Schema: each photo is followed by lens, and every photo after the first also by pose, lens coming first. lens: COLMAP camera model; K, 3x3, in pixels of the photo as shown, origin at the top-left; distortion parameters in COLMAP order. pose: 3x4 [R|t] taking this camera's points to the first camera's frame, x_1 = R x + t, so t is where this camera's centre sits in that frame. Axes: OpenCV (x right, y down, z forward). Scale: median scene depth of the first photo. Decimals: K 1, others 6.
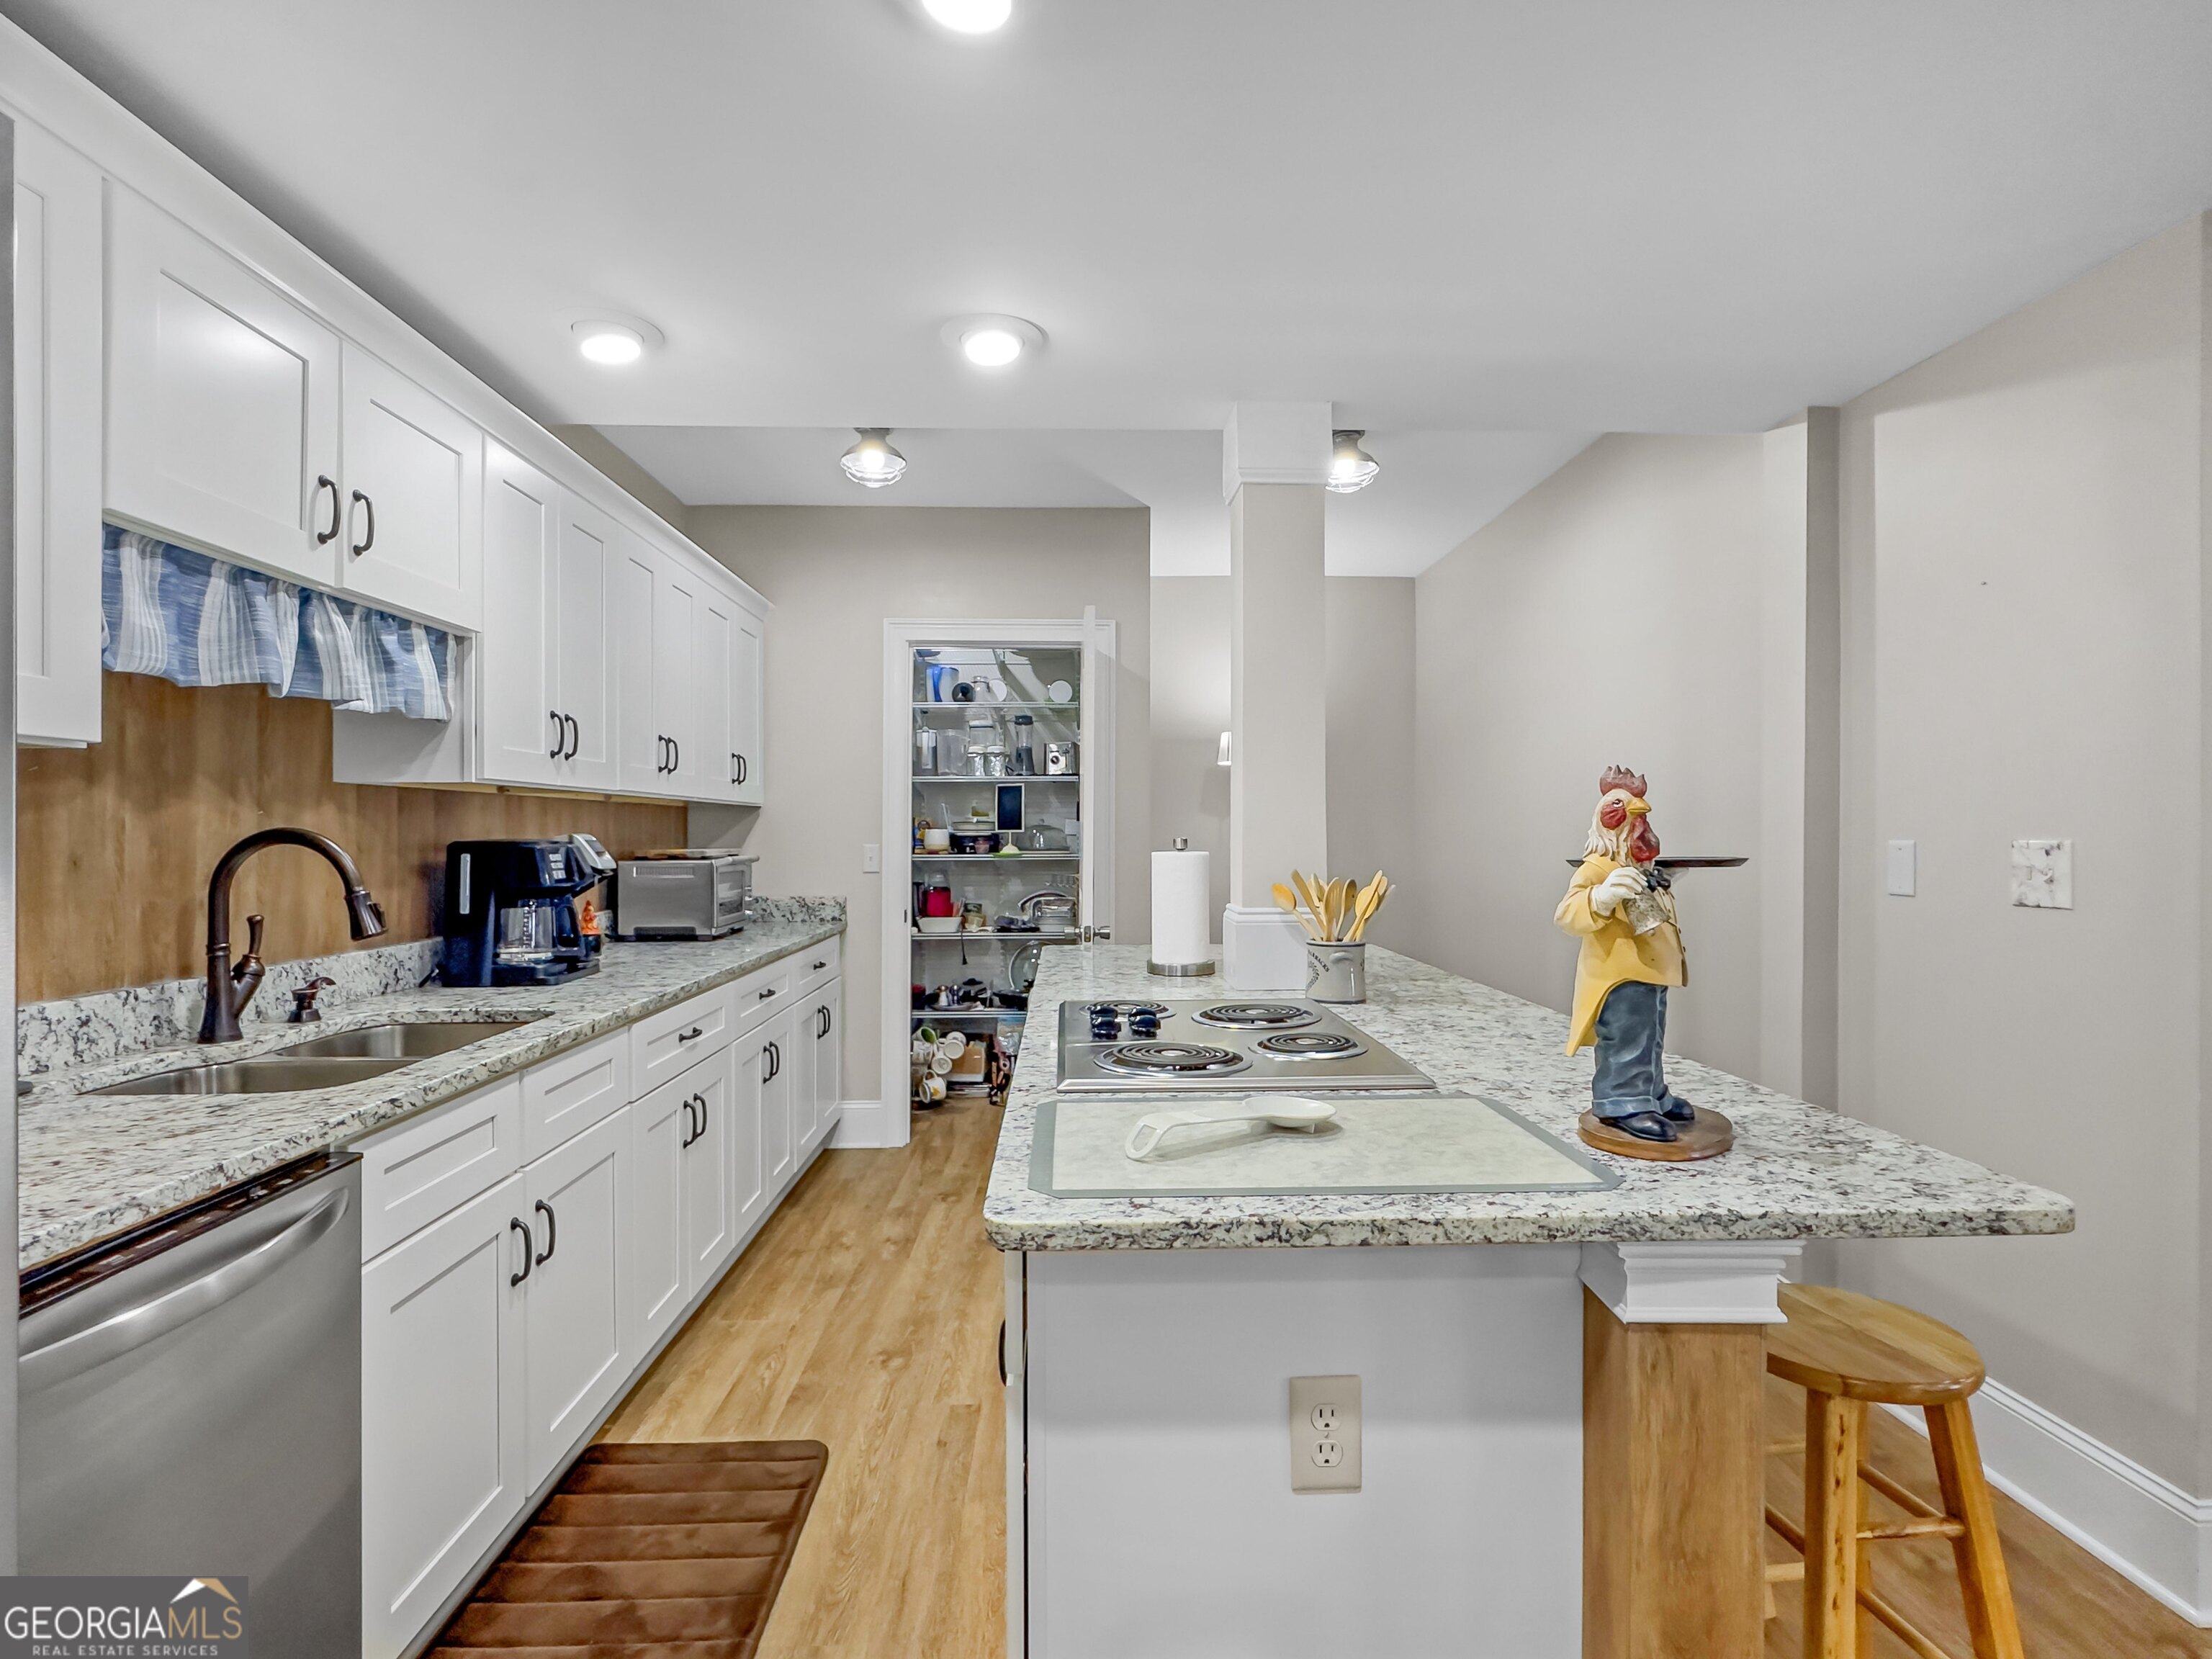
lens RADIAL K [[1065.2, 0, 1124.9], [0, 1065.2, 831.8], [0, 0, 1]] dist [-0.003177, -0.000201]
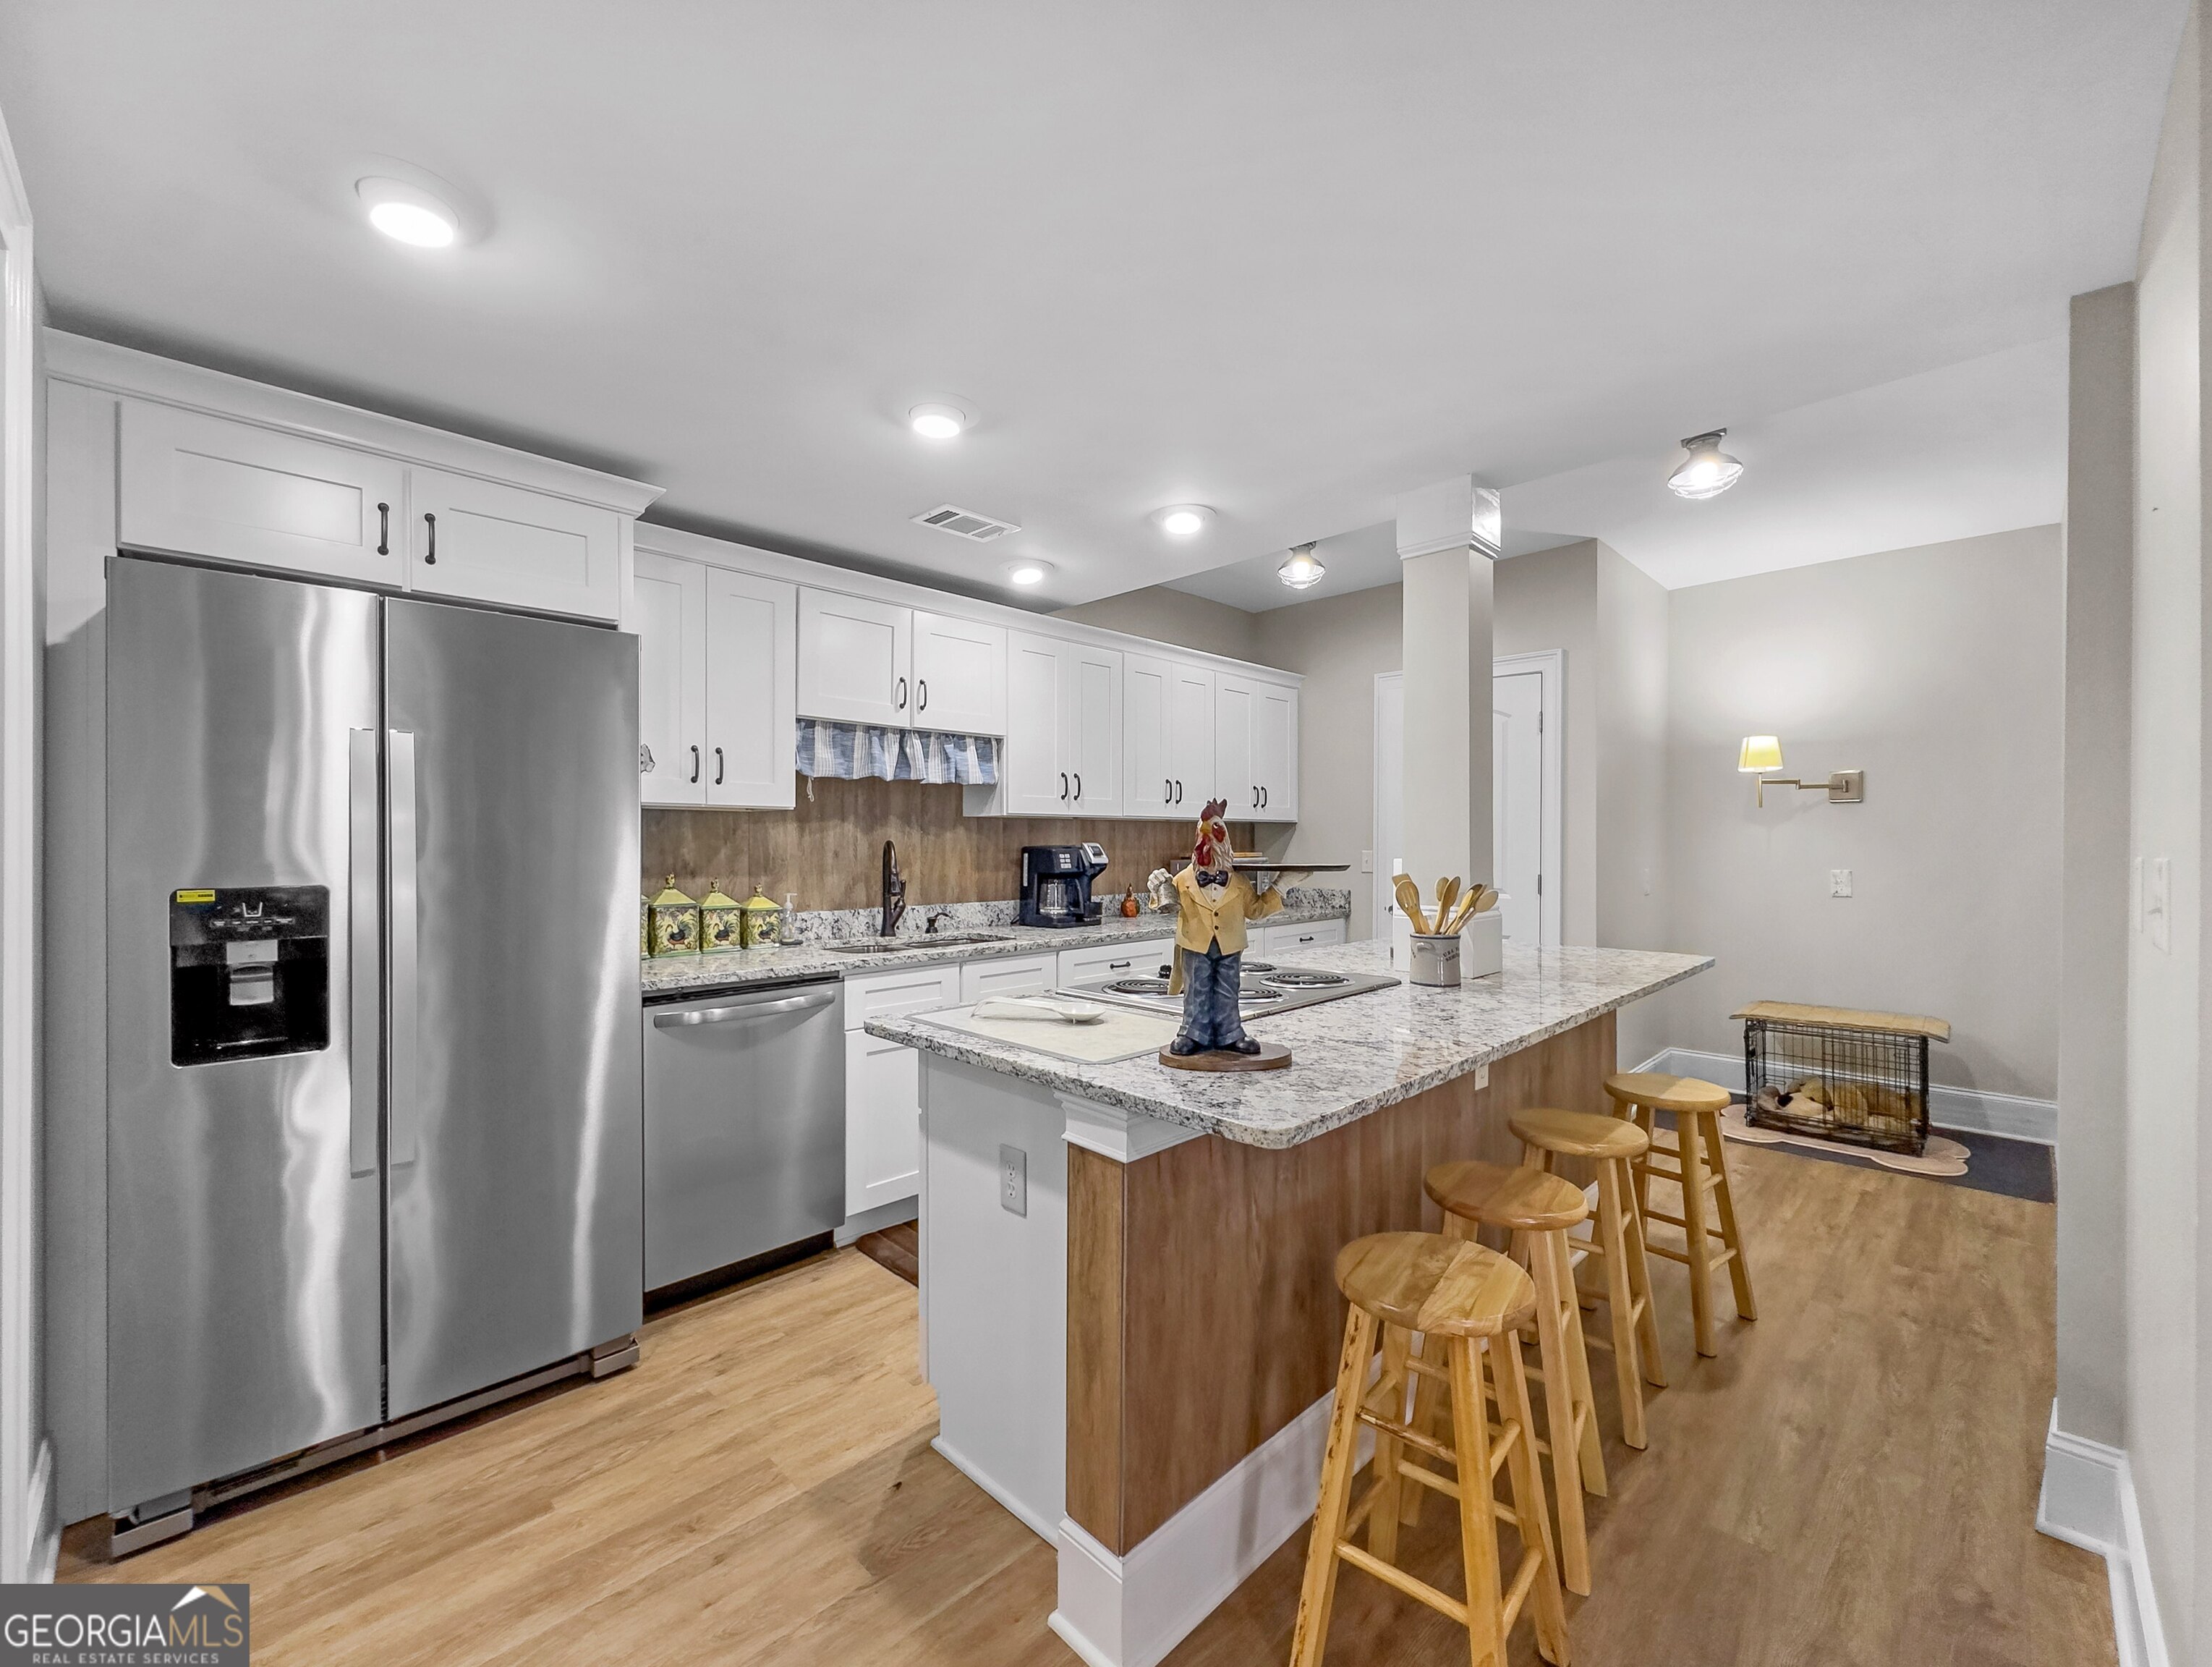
lens RADIAL K [[914.0, 0, 1097.9], [0, 914.0, 835.3], [0, 0, 1]] dist [-0.007491, -0.000361]
pose [[0.675268, -0.003142, -0.737566, 0.791011], [0.000489, 0.999993, -0.003812, -0.005629], [0.737572, 0.002213, 0.675265, 0.034518]]
